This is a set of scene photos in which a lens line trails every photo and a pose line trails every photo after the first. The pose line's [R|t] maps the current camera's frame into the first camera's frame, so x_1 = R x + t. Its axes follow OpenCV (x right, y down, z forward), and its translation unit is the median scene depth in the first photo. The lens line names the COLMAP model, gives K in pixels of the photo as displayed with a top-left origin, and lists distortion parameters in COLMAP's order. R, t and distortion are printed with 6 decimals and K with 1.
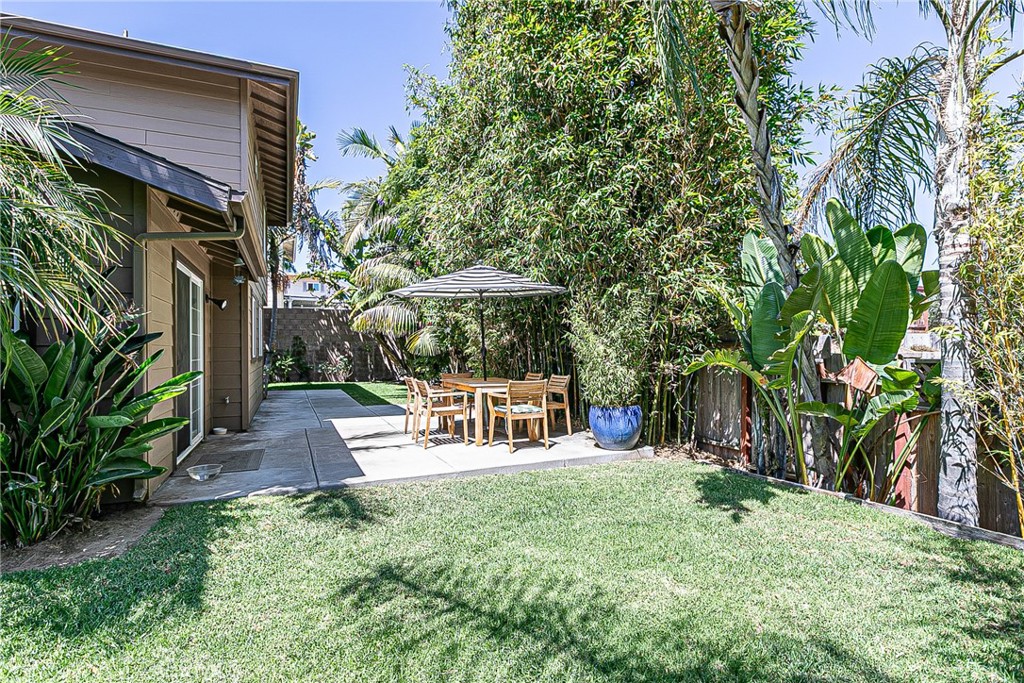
lens RADIAL K [[524.9, 0, 515.8], [0, 524.9, 345.9], [0, 0, 1]] dist [-0.002394, -0.000327]
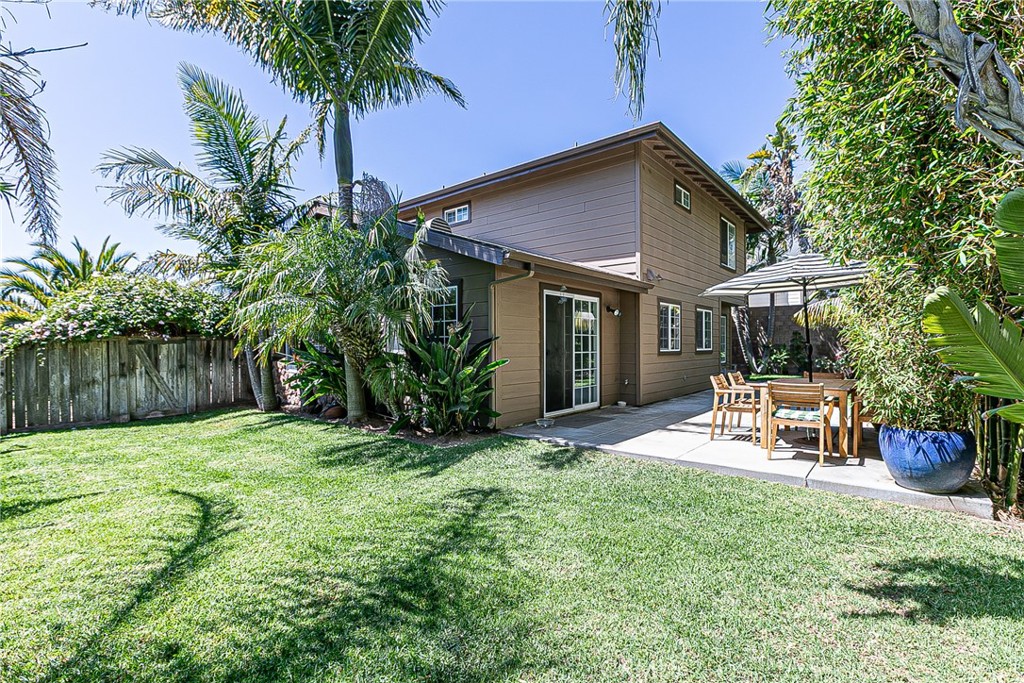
lens RADIAL K [[473.8, 0, 511.9], [0, 473.8, 344.4], [0, 0, 1]] dist [0.002235, -0.001129]
pose [[0.448745, 0.006176, -0.893639, 0.502801], [0.002599, 0.999963, 0.008216, -0.006925], [0.893656, -0.006009, 0.448712, 0.207780]]
